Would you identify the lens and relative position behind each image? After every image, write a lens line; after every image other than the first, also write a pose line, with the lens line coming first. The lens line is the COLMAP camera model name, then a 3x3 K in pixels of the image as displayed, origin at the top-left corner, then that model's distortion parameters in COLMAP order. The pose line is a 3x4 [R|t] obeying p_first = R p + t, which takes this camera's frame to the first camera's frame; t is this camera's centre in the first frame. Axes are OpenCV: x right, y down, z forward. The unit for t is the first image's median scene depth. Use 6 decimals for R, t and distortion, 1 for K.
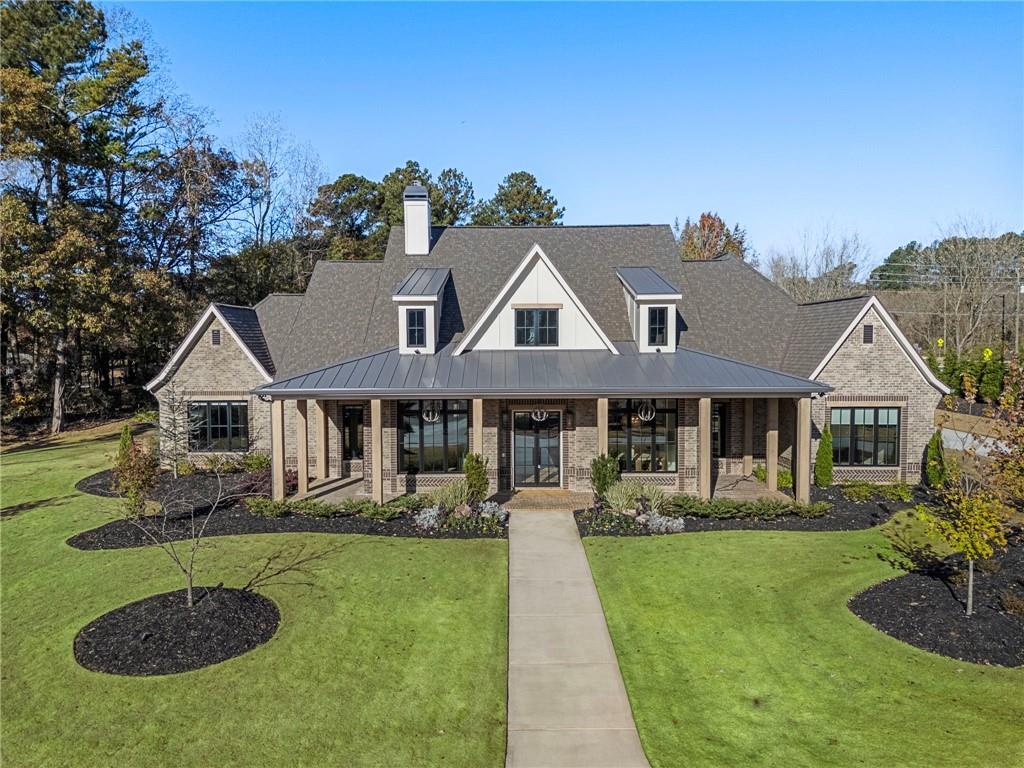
lens RADIAL K [[752.4, 0, 512.3], [0, 752.4, 389.7], [0, 0, 1]] dist [0.055874, -0.037519]
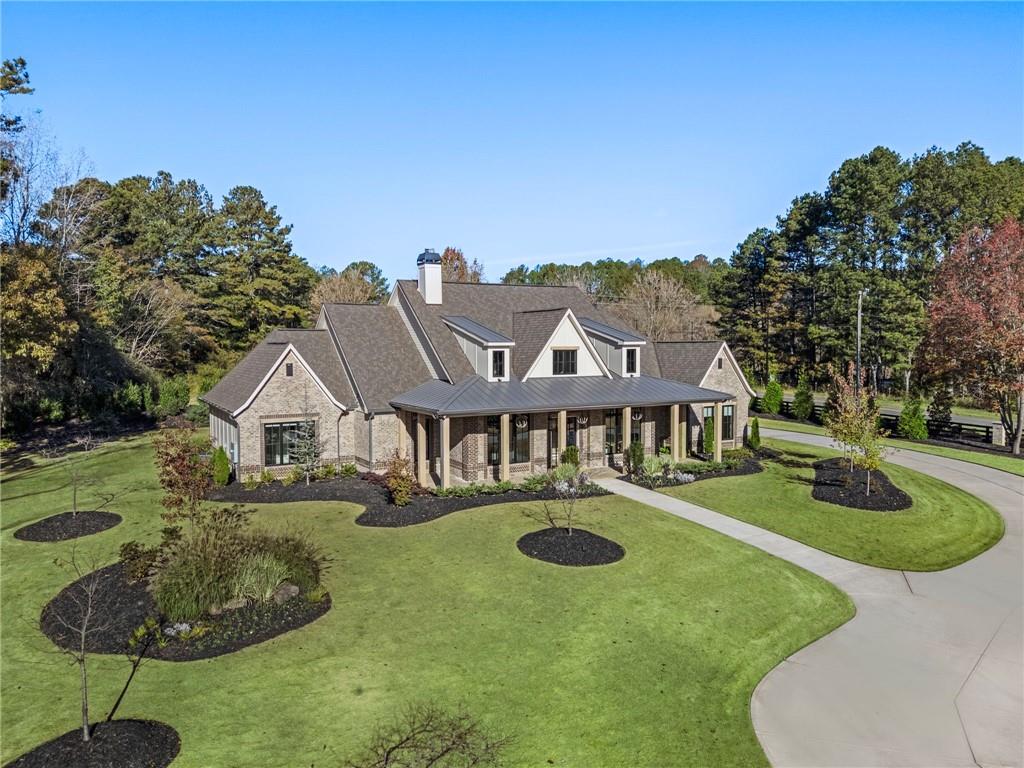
lens RADIAL K [[752.4, 0, 514.3], [0, 752.4, 383.8], [0, 0, 1]] dist [0.055874, -0.037519]
pose [[0.871041, -0.025680, 0.490539, -0.773381], [0.031238, 0.999507, -0.003144, -0.036452], [-0.490217, 0.018062, 0.871413, -0.258231]]
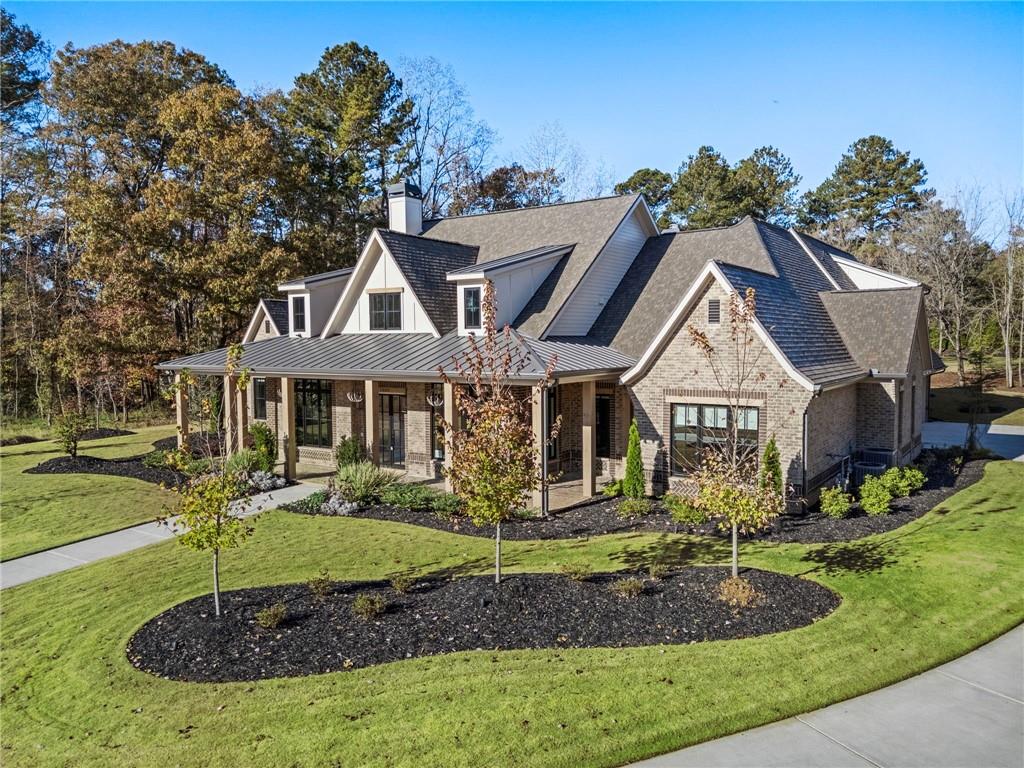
lens RADIAL K [[752.4, 0, 515.4], [0, 752.4, 378.6], [0, 0, 1]] dist [0.055874, -0.037519]
pose [[0.826561, 0.027381, -0.562181, 0.735842], [-0.032768, 0.999463, 0.000501, 0.002090], [0.561892, 0.018008, 0.827014, 0.243087]]
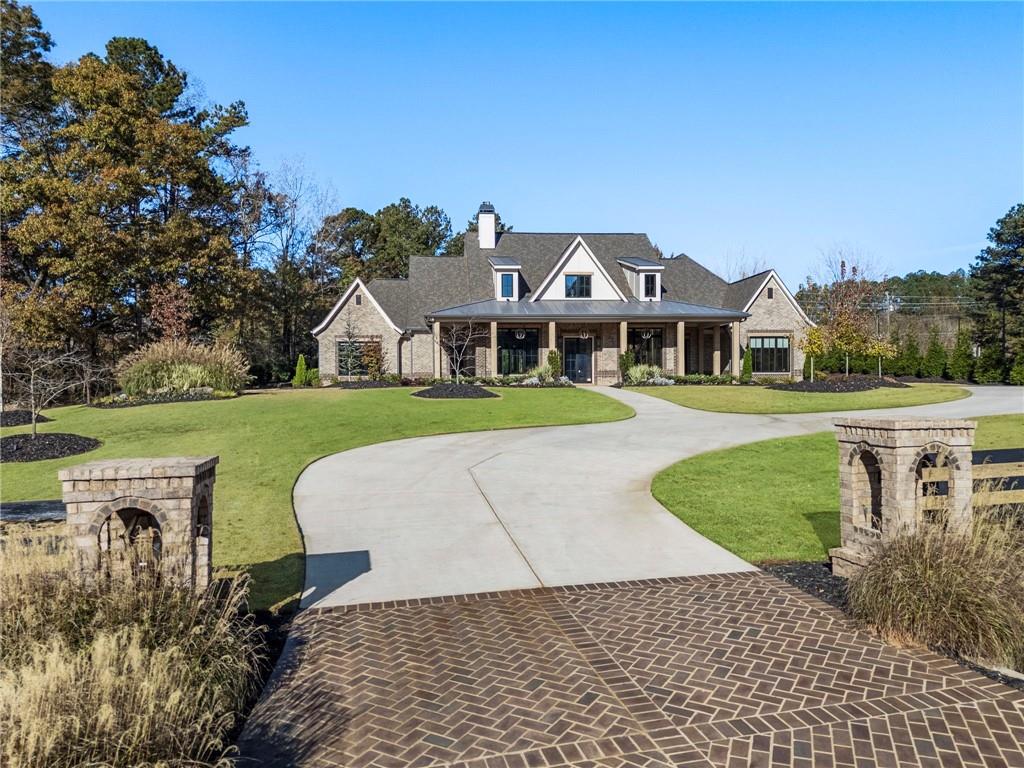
lens RADIAL K [[752.4, 0, 513.9], [0, 752.4, 391.3], [0, 0, 1]] dist [0.055874, -0.037519]
pose [[0.995330, -0.003328, 0.096479, -0.261912], [0.008790, 0.998378, -0.056245, 0.233111], [-0.096135, 0.056831, 0.993745, -0.604814]]
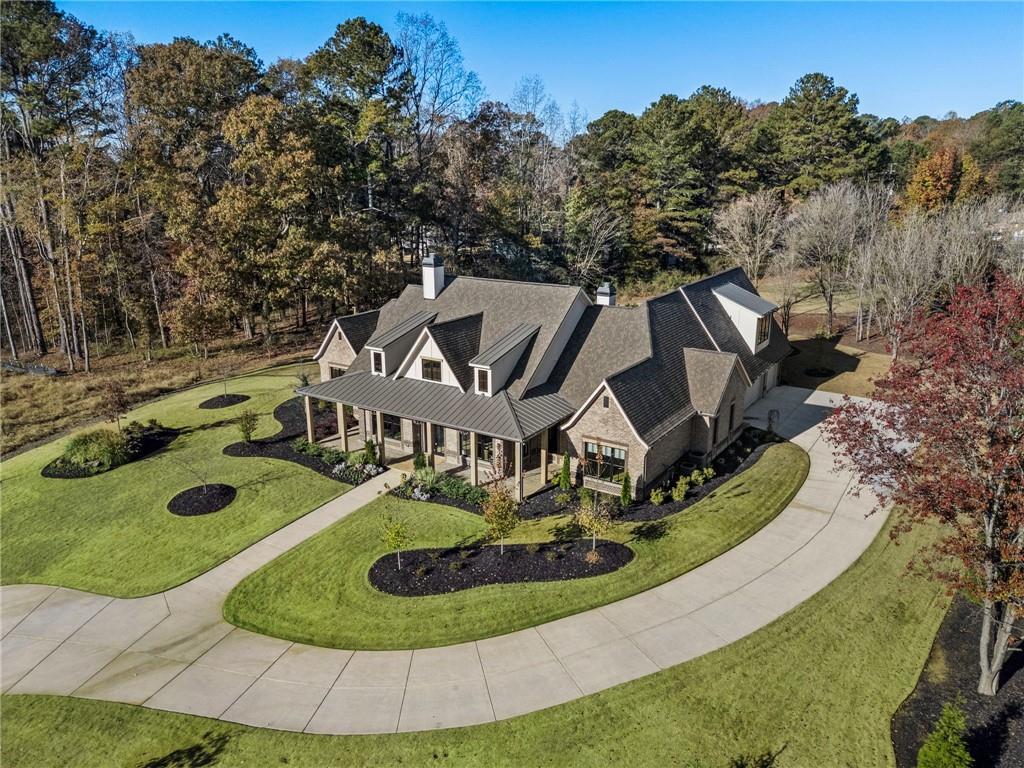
lens RADIAL K [[752.4, 0, 514.8], [0, 752.4, 383.8], [0, 0, 1]] dist [0.055874, -0.037519]
pose [[0.839469, 0.152390, -0.521602, 1.106186], [-0.037209, 0.973740, 0.224602, -0.447194], [0.542132, -0.169138, 0.823095, -0.364540]]
